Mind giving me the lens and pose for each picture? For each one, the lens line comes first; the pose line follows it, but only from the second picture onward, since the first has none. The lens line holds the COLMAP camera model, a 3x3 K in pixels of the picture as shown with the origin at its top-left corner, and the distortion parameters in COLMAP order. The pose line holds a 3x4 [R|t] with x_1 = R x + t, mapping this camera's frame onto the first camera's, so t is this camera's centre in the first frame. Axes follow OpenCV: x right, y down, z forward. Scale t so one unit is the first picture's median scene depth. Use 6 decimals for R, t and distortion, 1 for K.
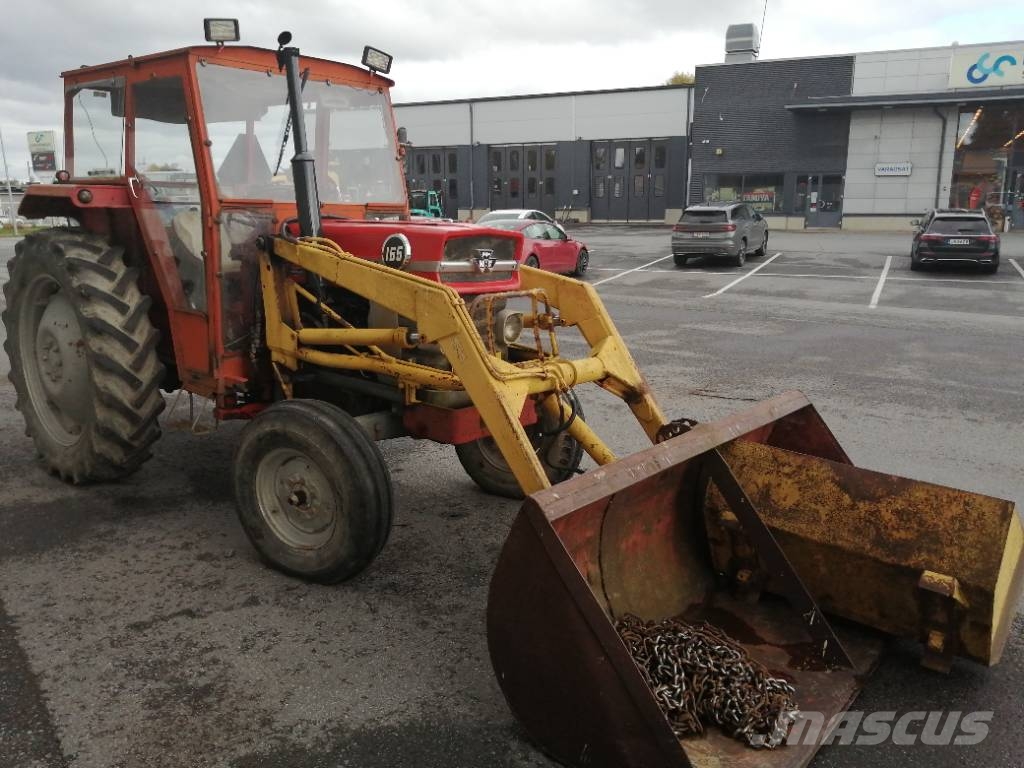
lens RADIAL K [[833.1, 0, 508.5], [0, 833.1, 372.7], [0, 0, 1]] dist [0.040446, -0.076128]
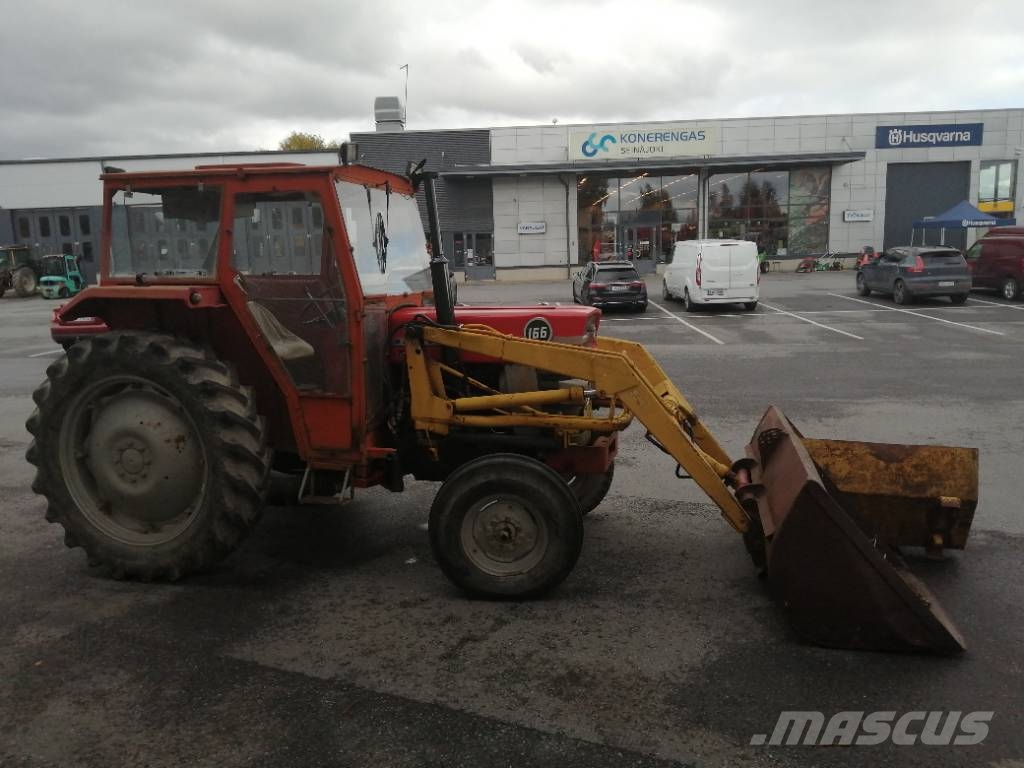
lens RADIAL K [[833.1, 0, 511.3], [0, 833.1, 364.8], [0, 0, 1]] dist [0.040446, -0.076128]
pose [[0.896188, -0.086920, 0.435077, -0.685580], [0.117674, 0.992068, -0.044194, -0.037920], [-0.427785, 0.090803, 0.899308, -0.120669]]
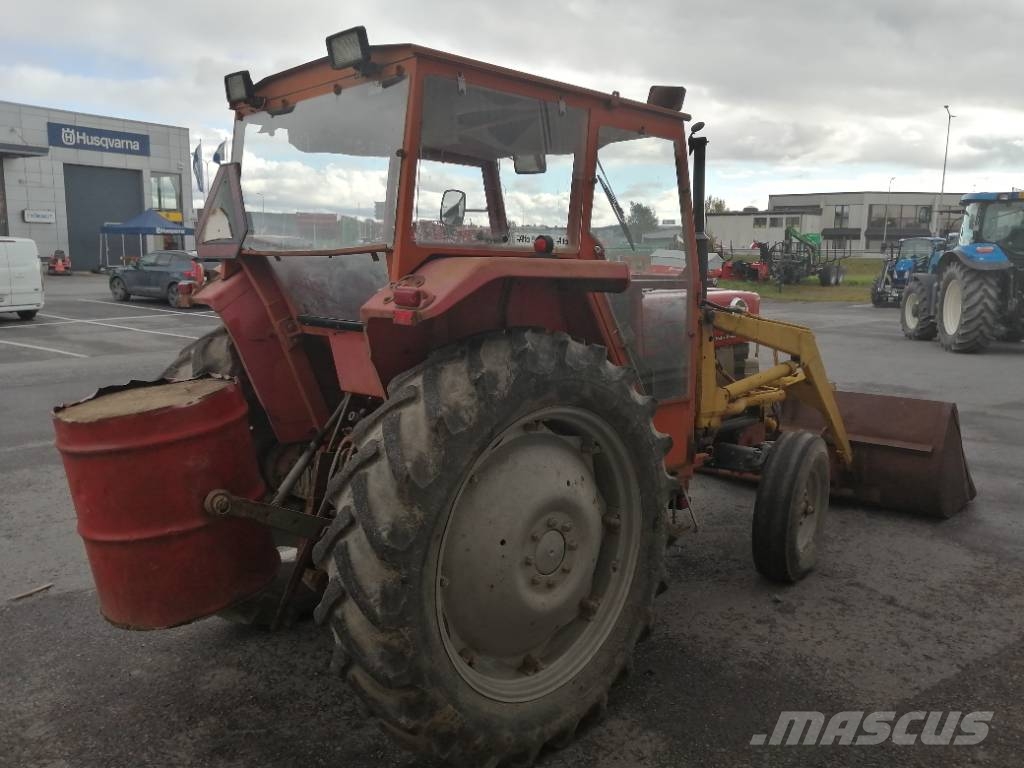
lens RADIAL K [[833.1, 0, 520.0], [0, 833.1, 364.9], [0, 0, 1]] dist [0.040446, -0.076128]
pose [[0.060812, -0.135610, 0.988894, -1.350422], [0.189966, 0.974192, 0.121912, -0.266993], [-0.979906, 0.180442, 0.085004, 1.152653]]
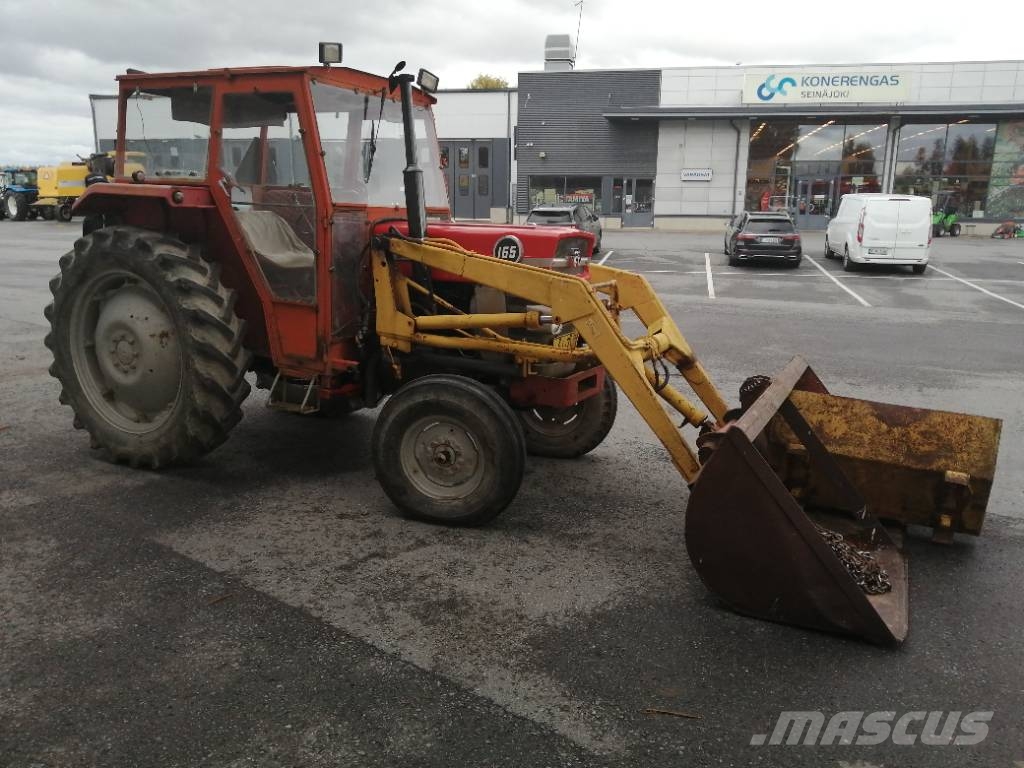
lens RADIAL K [[833.1, 0, 509.8], [0, 833.1, 372.2], [0, 0, 1]] dist [0.040446, -0.076128]
pose [[0.971348, -0.033260, 0.235321, -0.394105], [0.032540, 0.999446, 0.006942, 0.022236], [-0.235422, 0.000915, 0.971893, -0.158237]]
